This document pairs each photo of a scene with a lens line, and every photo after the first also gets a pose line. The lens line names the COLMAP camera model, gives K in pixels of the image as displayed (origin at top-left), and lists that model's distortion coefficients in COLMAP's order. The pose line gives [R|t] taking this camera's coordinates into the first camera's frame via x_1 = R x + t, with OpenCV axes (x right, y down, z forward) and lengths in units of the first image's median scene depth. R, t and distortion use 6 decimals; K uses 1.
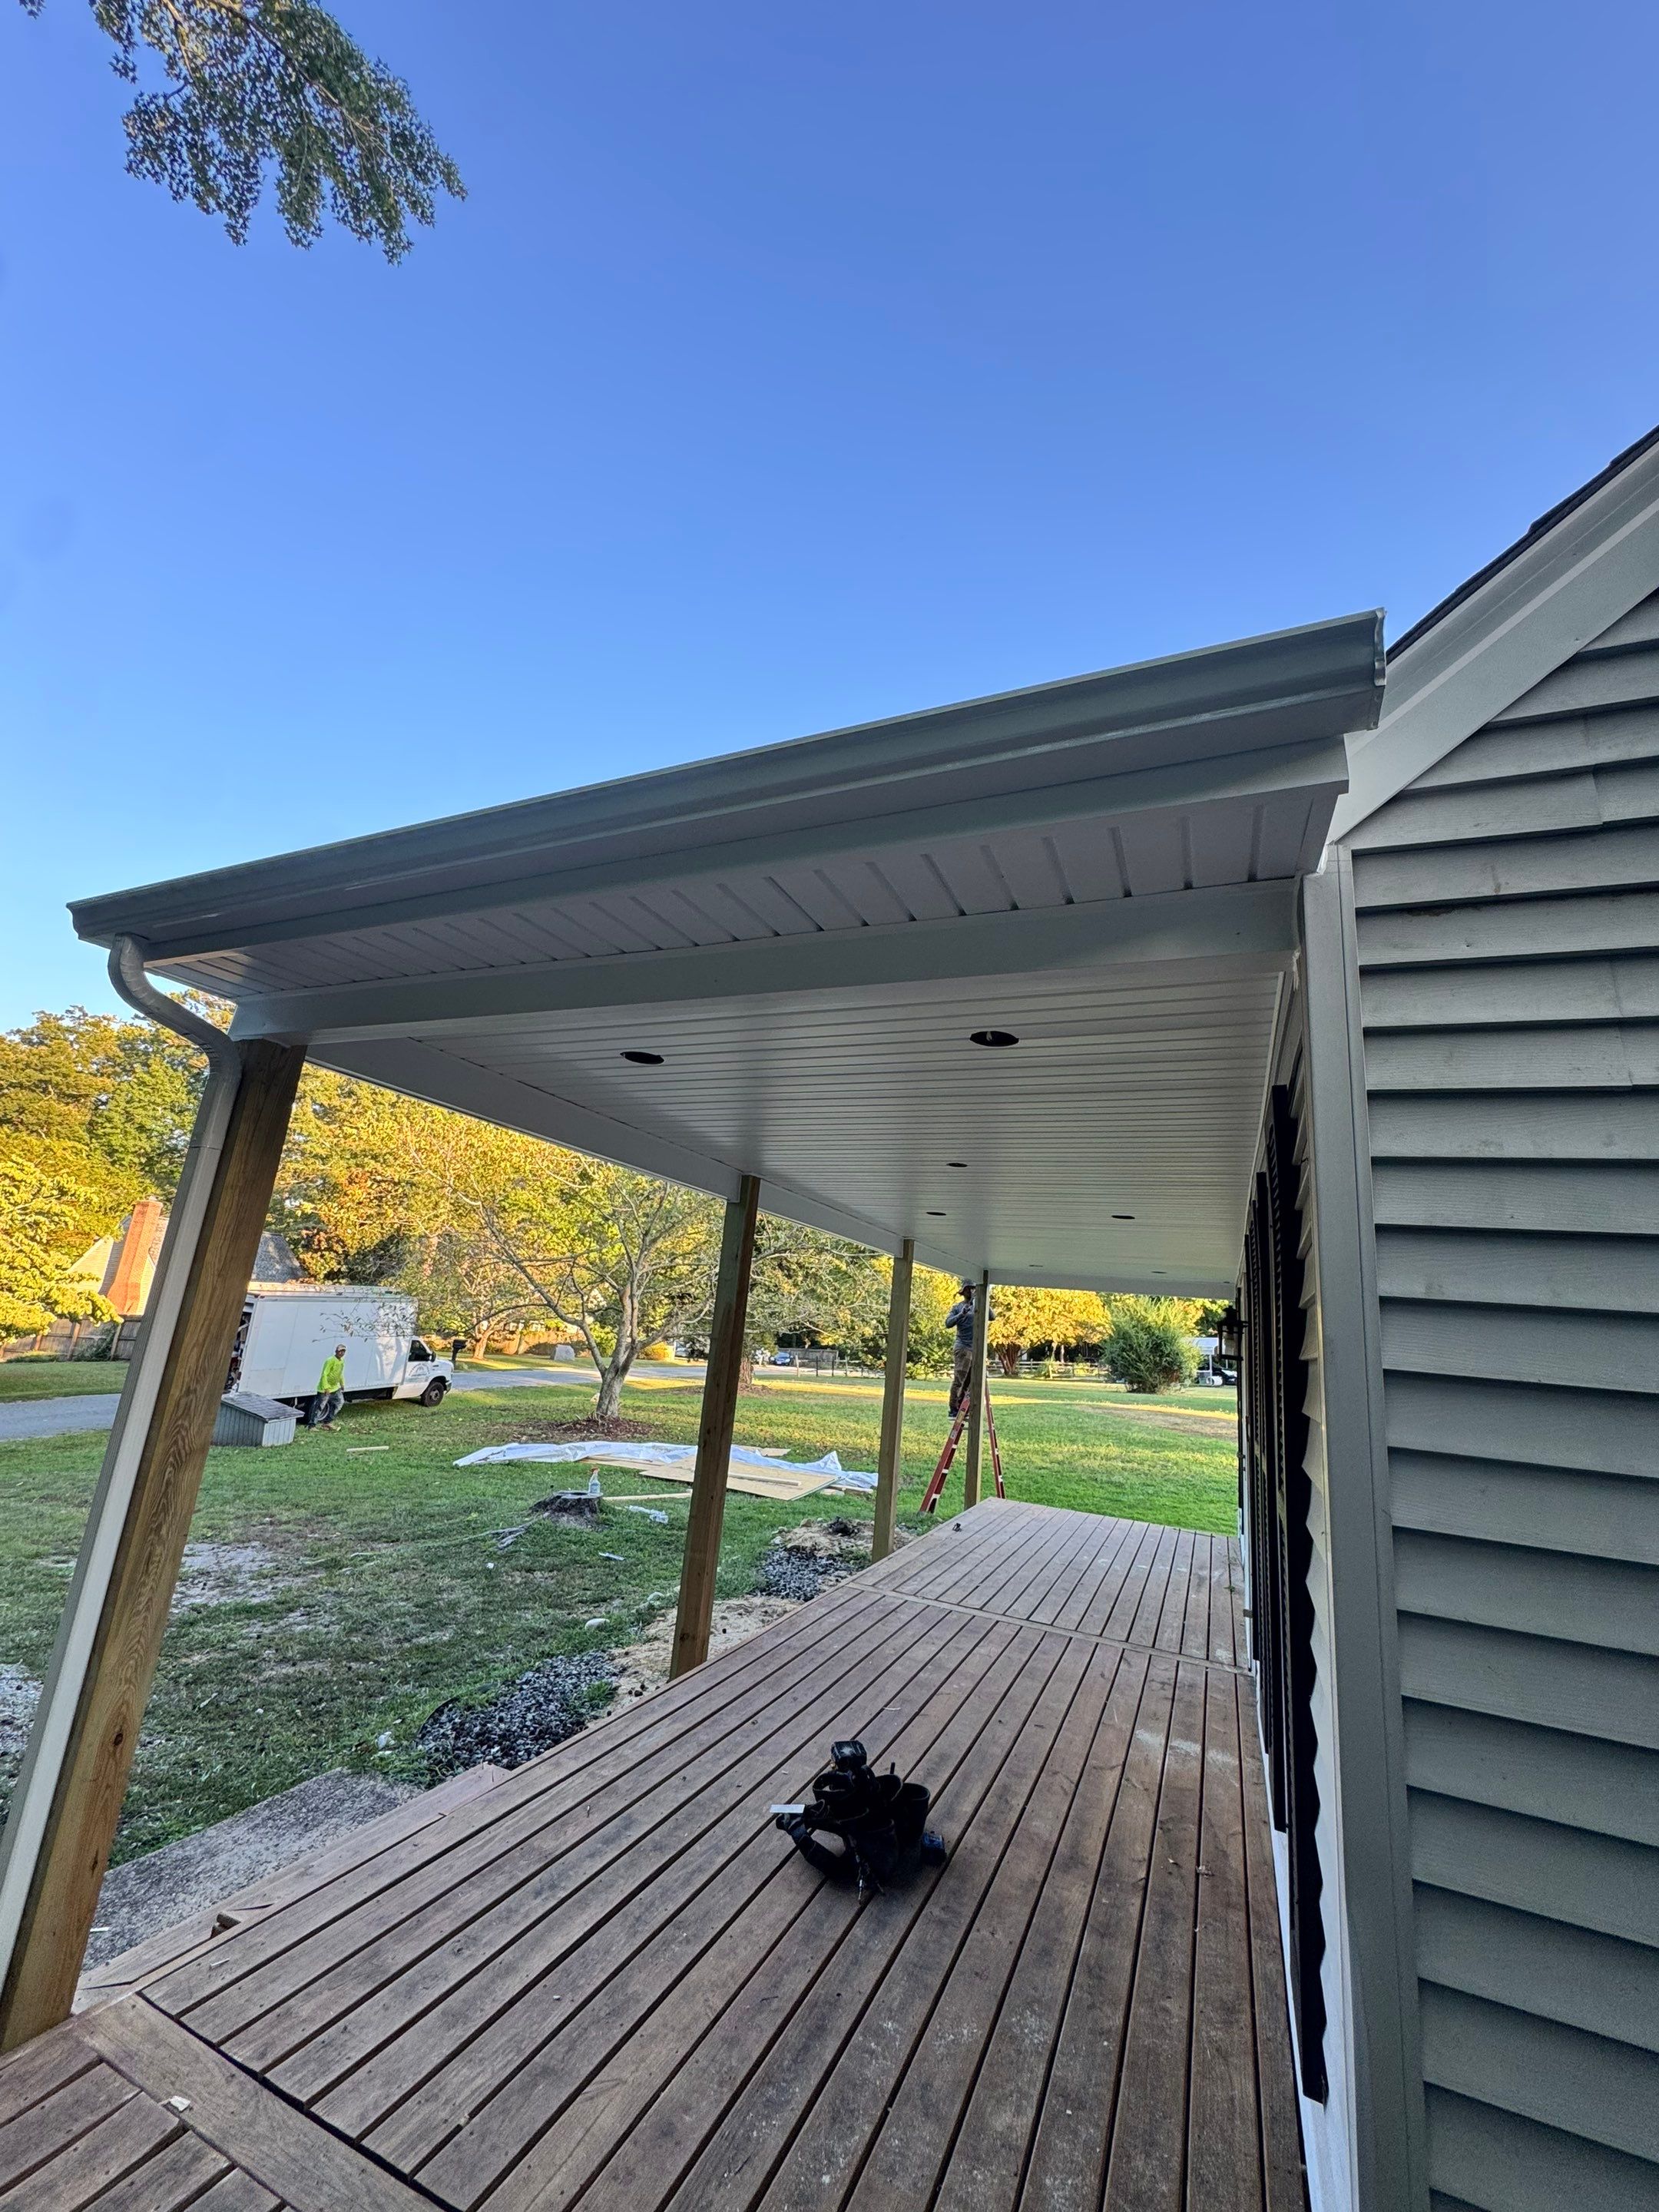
lens RADIAL K [[877.9, 0, 822.3], [0, 877.9, 1111.6], [0, 0, 1]] dist [0.007536, -0.001089]
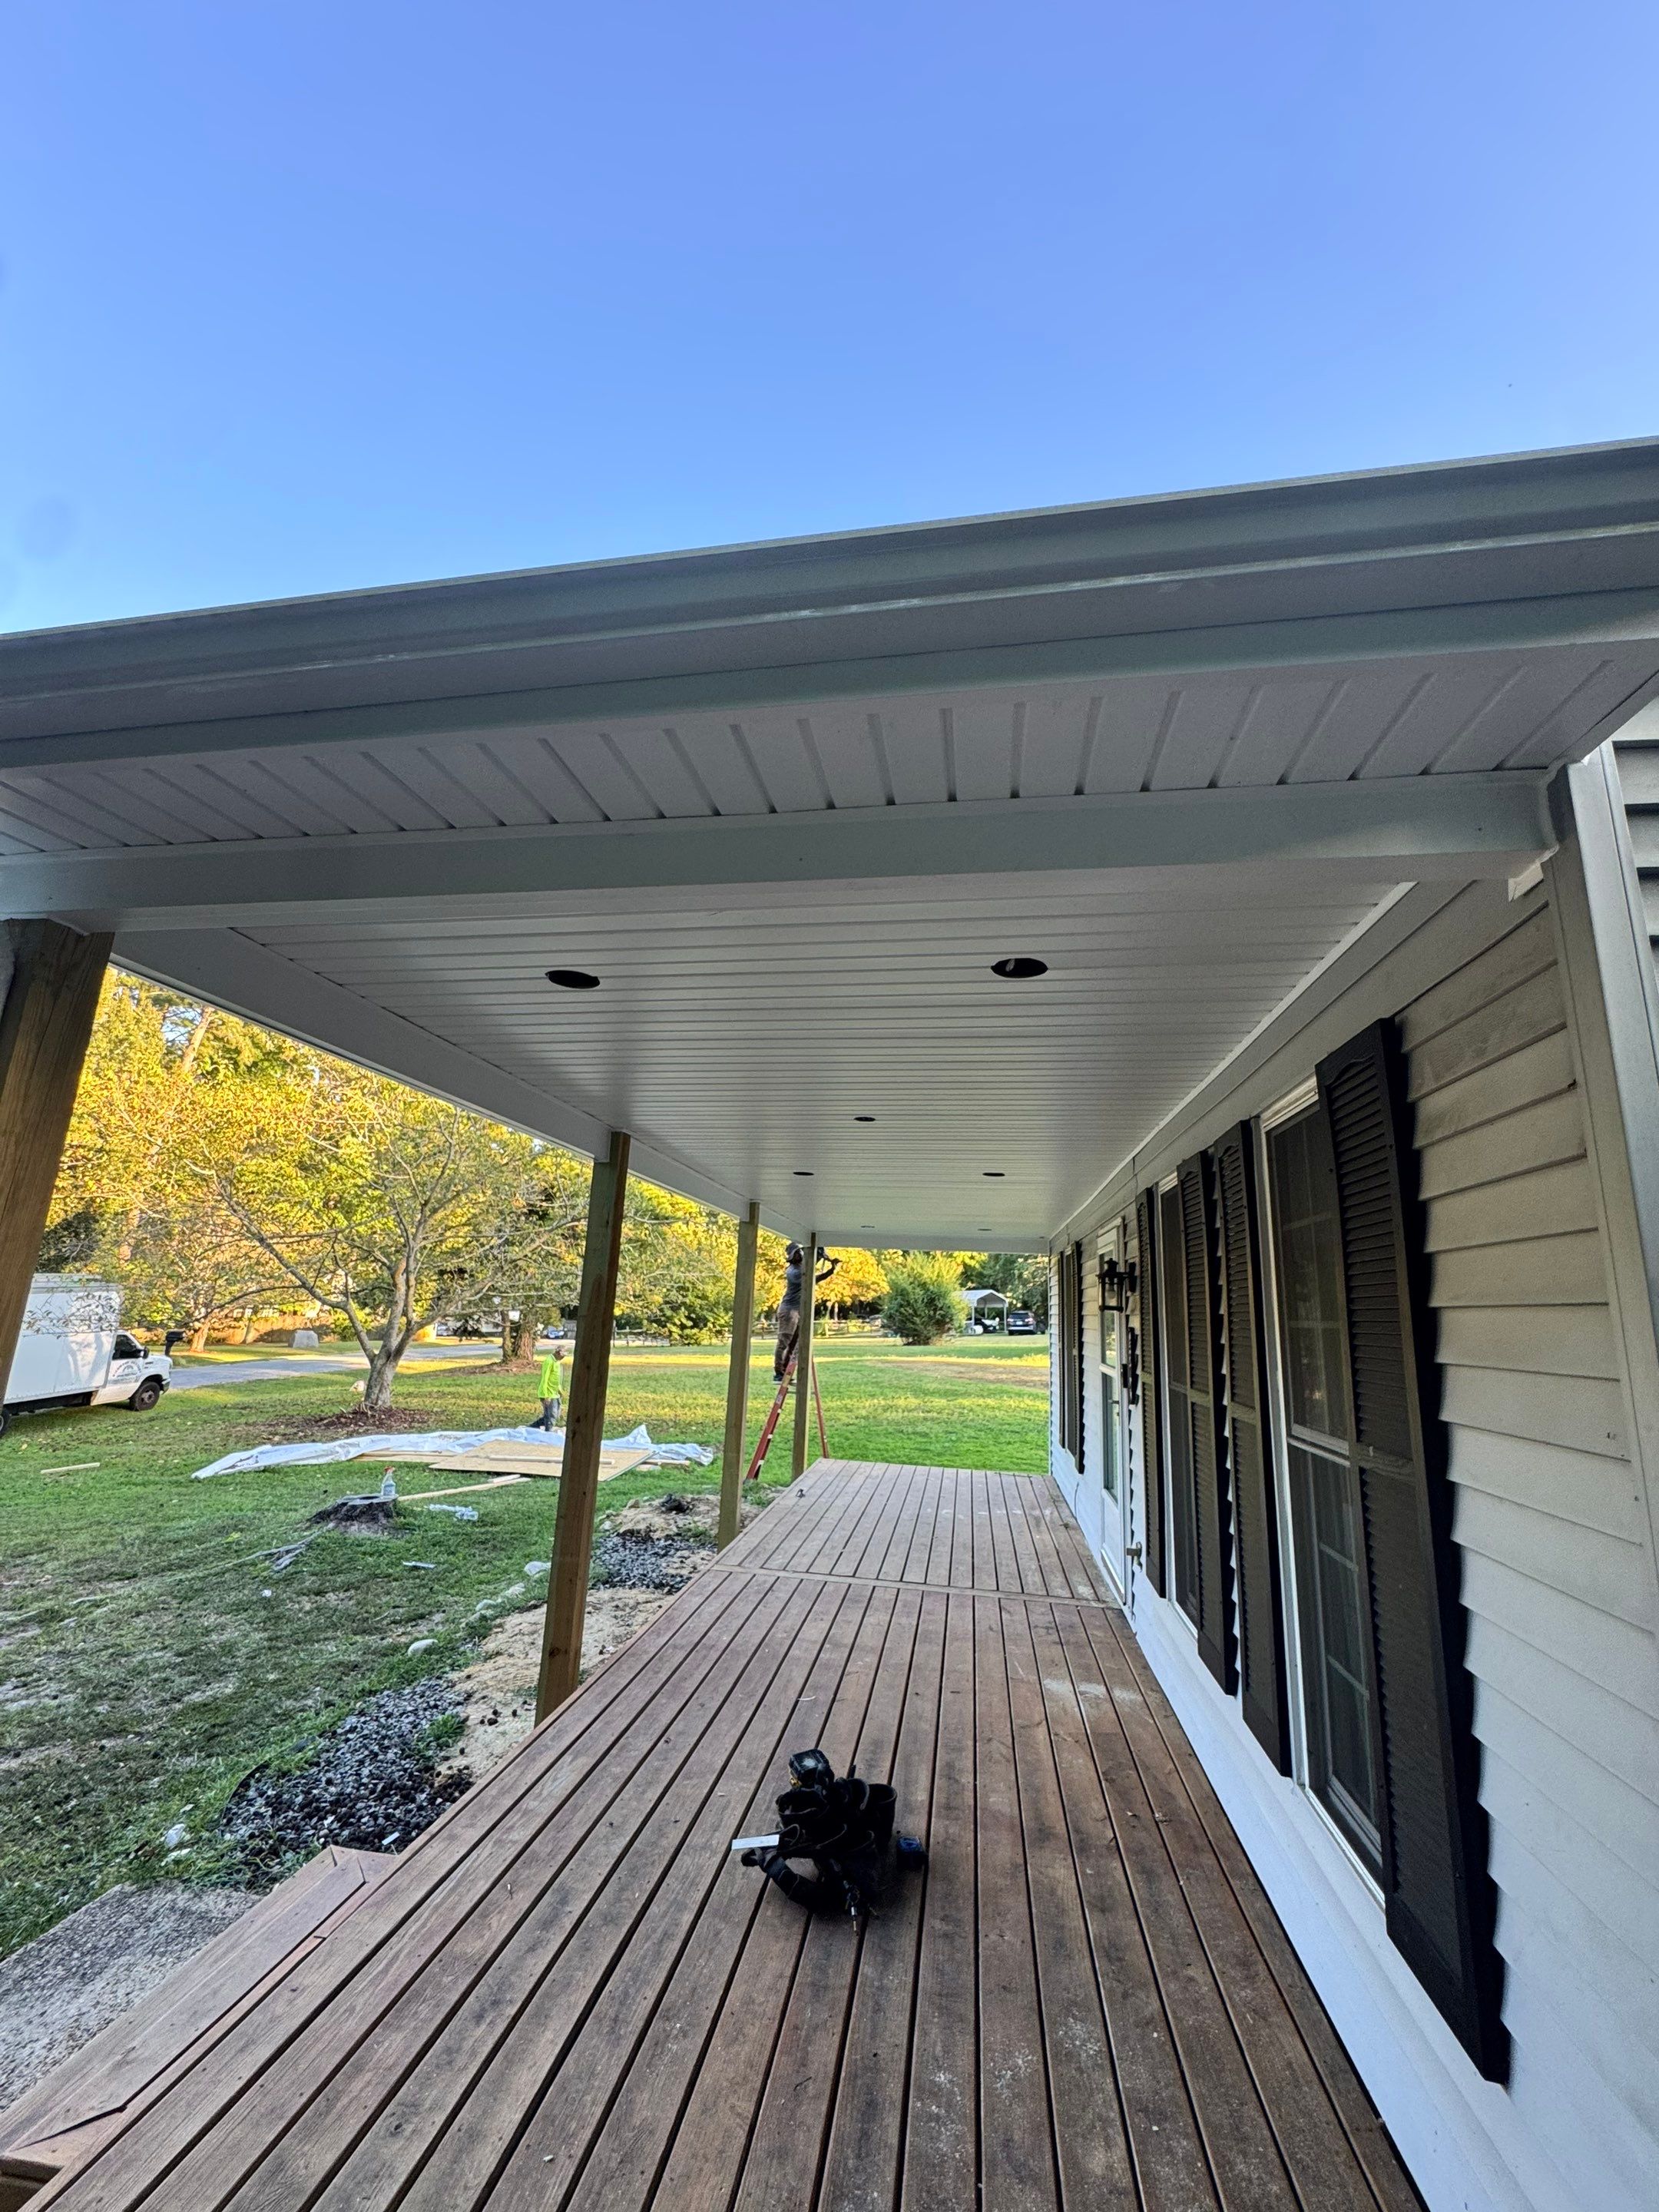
lens RADIAL K [[883.6, 0, 829.5], [0, 883.6, 1106.0], [0, 0, 1]] dist [-0.000102, 0.000840]
pose [[0.968270, 0.008487, 0.249761, -0.093952], [-0.016643, 0.999394, 0.030563, 0.014394], [-0.249350, -0.033750, 0.967825, 0.074540]]
